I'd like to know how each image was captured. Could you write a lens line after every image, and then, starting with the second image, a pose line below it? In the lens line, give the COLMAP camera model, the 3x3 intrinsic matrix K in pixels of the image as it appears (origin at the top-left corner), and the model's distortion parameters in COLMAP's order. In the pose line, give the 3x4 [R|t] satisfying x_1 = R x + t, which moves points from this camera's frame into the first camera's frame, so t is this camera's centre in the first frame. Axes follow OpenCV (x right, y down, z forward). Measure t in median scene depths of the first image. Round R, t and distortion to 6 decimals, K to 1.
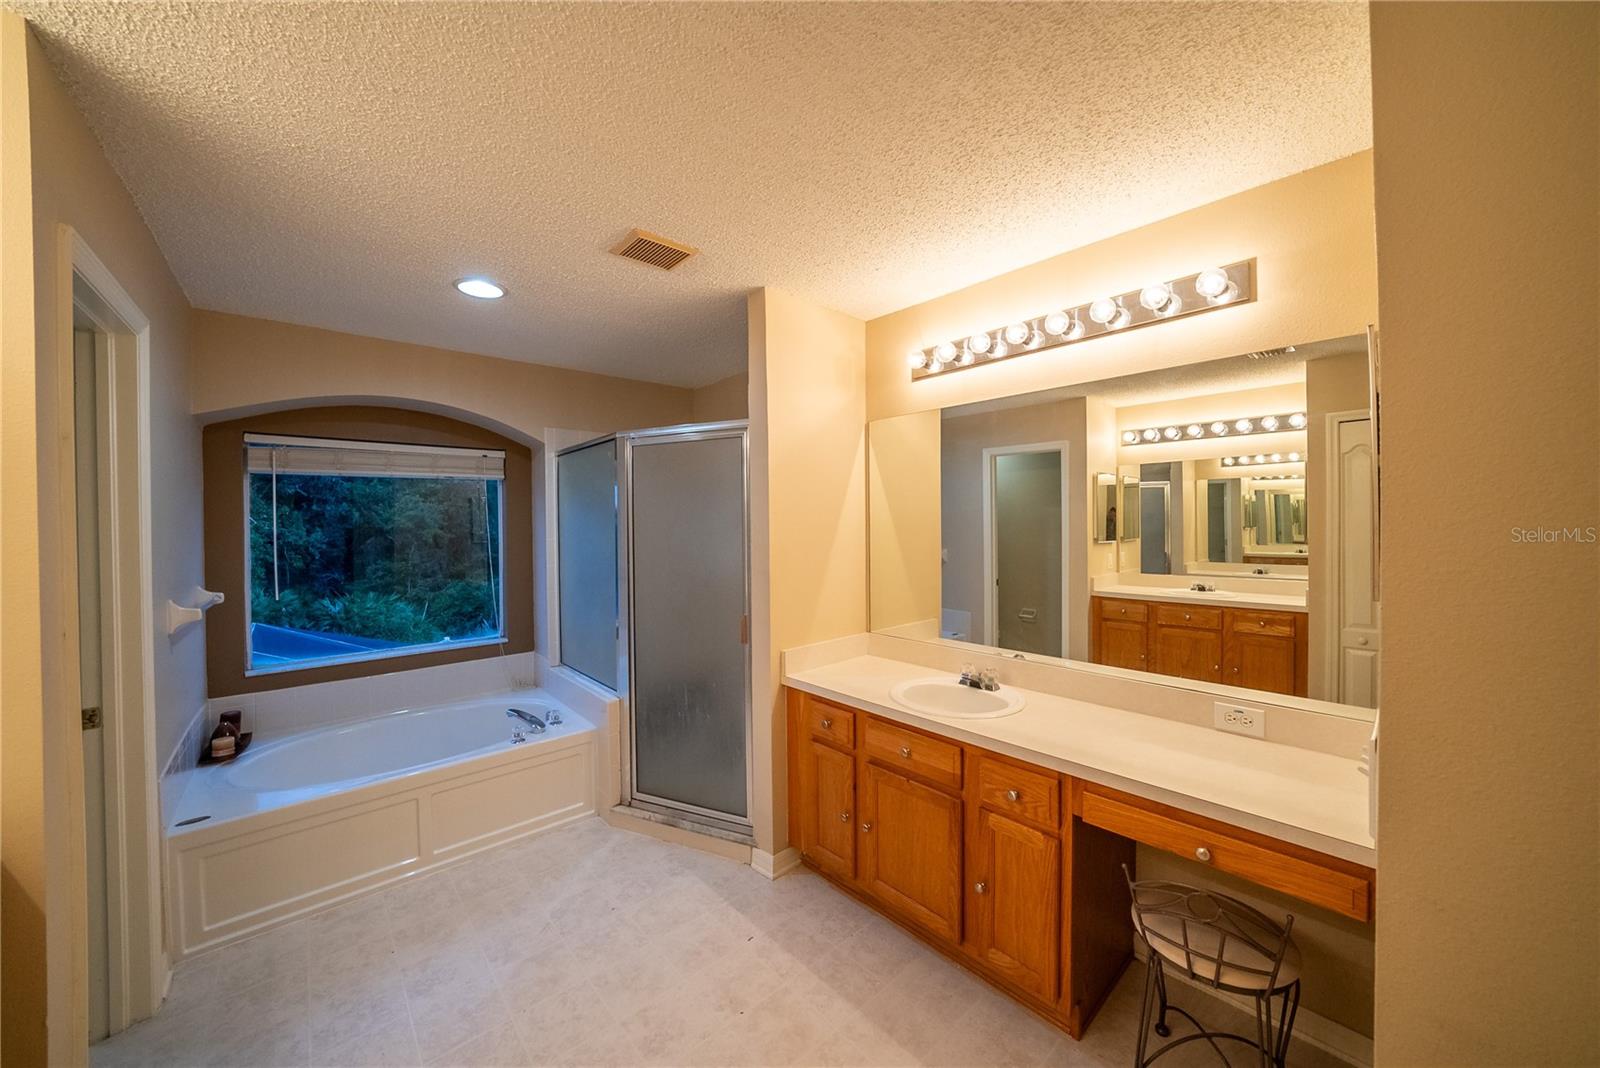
lens RADIAL K [[562.9, 0, 805.1], [0, 562.9, 527.3], [0, 0, 1]] dist [-0.028758, 0.004966]
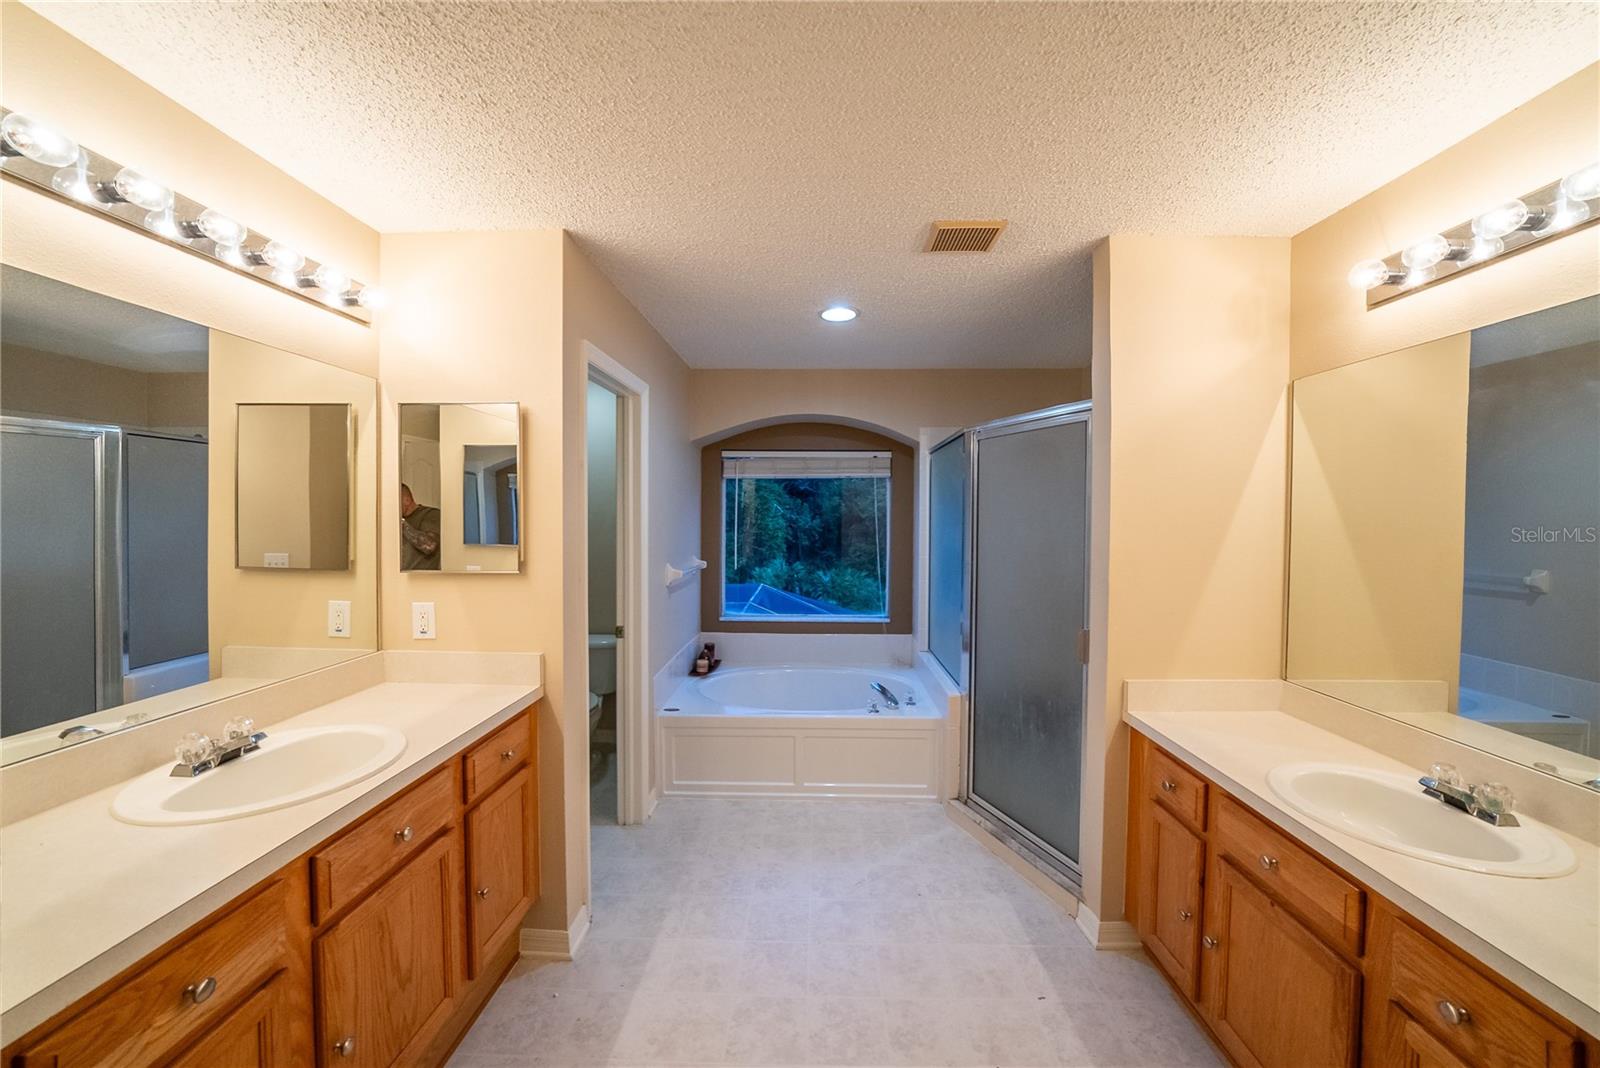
lens RADIAL K [[565.9, 0, 806.6], [0, 565.9, 527.2], [0, 0, 1]] dist [-0.029589, 0.004639]
pose [[0.724985, 0.029035, -0.688153, 0.160748], [-0.018900, 0.999573, 0.022264, -0.009858], [0.688506, -0.003135, 0.725224, 0.087594]]
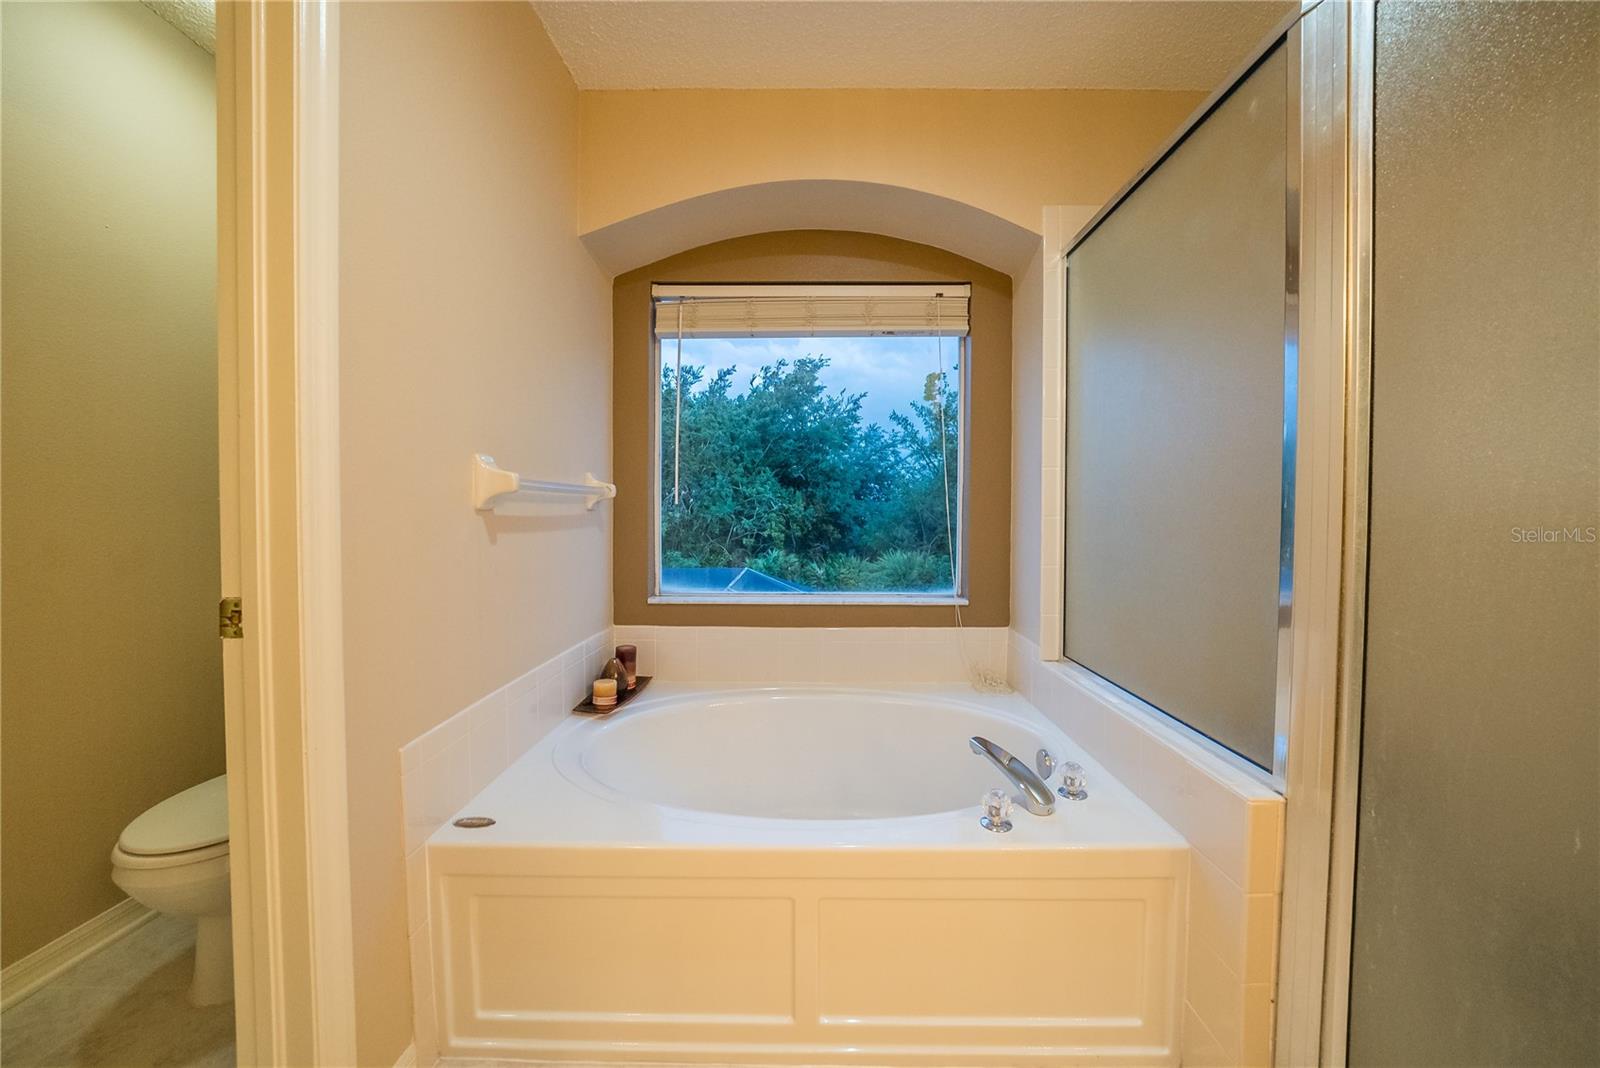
lens RADIAL K [[562.9, 0, 805.1], [0, 562.9, 527.3], [0, 0, 1]] dist [-0.028758, 0.004966]
pose [[0.733497, 0.029472, -0.679054, -0.343579], [-0.015885, 0.999530, 0.026223, 0.146918], [0.679507, -0.008448, 0.733620, 0.594235]]
